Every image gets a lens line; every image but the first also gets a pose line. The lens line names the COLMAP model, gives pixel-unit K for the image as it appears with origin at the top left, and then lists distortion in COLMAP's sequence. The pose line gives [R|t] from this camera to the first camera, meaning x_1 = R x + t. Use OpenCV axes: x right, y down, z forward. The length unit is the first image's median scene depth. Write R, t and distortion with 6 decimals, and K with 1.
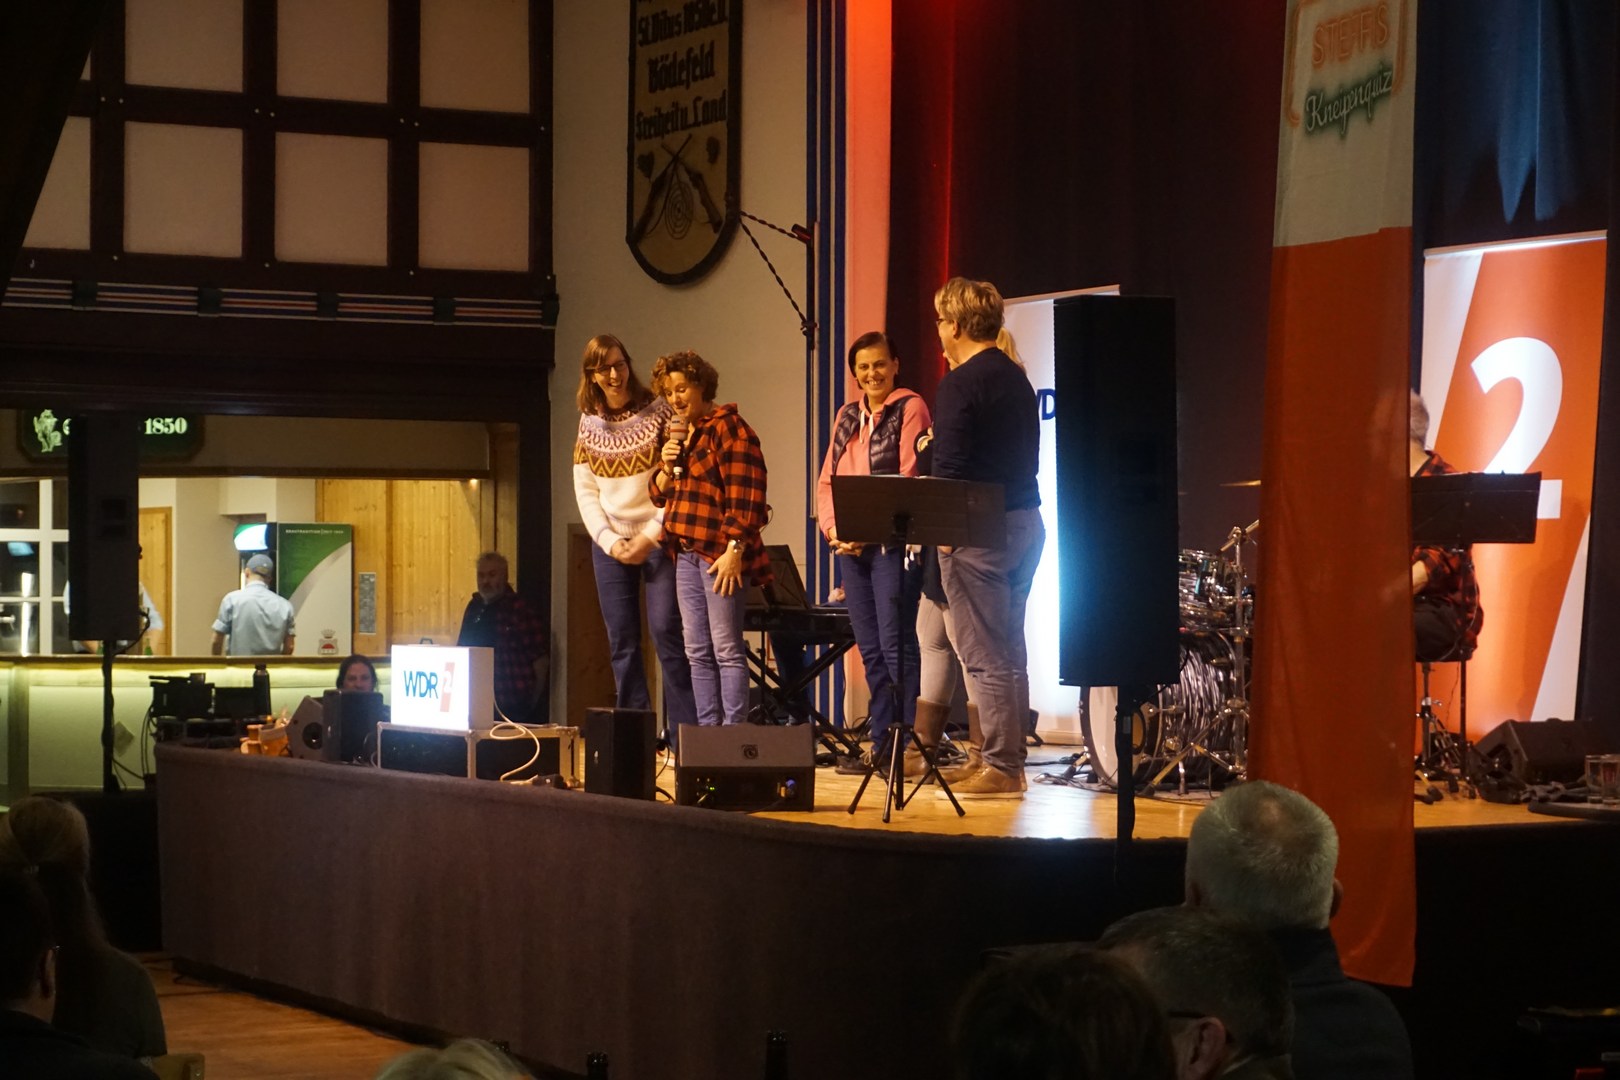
lens RADIAL K [[3411.7, 0, 810.0], [0, 3411.7, 540.0], [0, 0, 1]] dist [-0.001097, 0.016754]
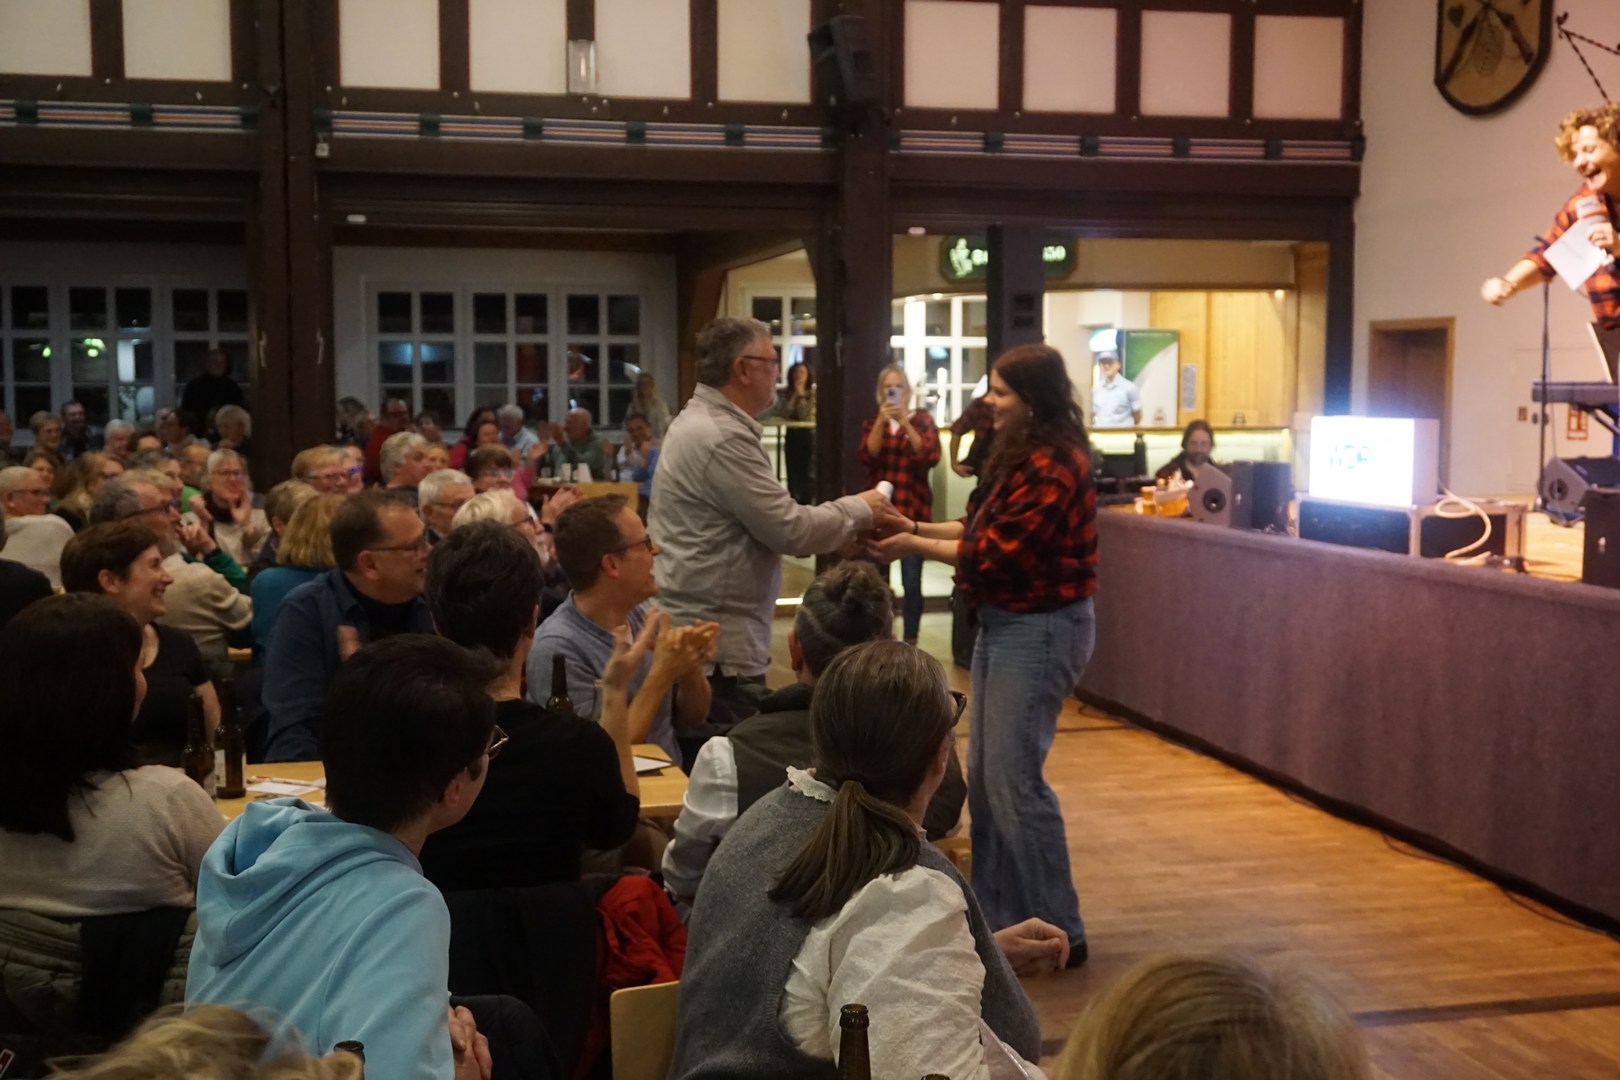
lens RADIAL K [[1903.2, 0, 810.0], [0, 1903.2, 540.0], [0, 0, 1]] dist [0.176550, 0.007111]
pose [[0.957732, 0.023449, -0.286706, -0.064580], [0.003685, 0.995590, 0.093736, 0.008324], [0.287640, -0.090830, 0.953422, 0.263238]]
